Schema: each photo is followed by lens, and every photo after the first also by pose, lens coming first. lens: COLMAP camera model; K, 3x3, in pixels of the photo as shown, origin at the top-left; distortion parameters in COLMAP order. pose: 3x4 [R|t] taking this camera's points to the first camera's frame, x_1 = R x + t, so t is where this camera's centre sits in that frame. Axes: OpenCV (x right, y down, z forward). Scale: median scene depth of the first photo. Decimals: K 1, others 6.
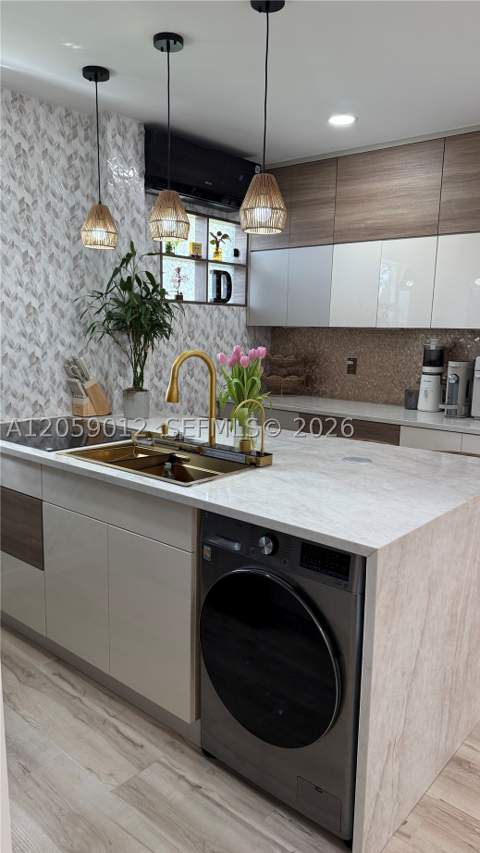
lens RADIAL K [[605.5, 0, 233.6], [0, 605.5, 429.6], [0, 0, 1]] dist [0.107387, -0.145406]
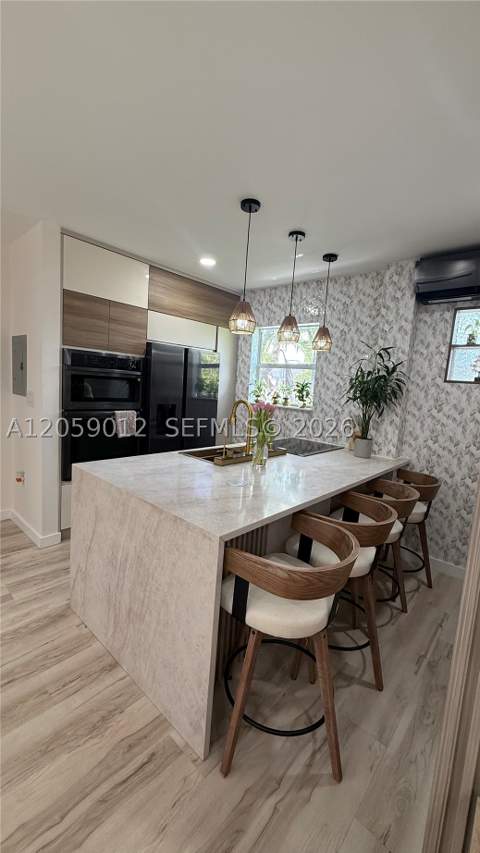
lens RADIAL K [[340.2, 0, 244.8], [0, 340.2, 427.3], [0, 0, 1]] dist [-0.000612, -0.000094]
pose [[-0.020867, 0.103978, -0.994361, 0.947361], [-0.242649, 0.964314, 0.105928, -0.154145], [0.969890, 0.243491, 0.005108, 0.989185]]
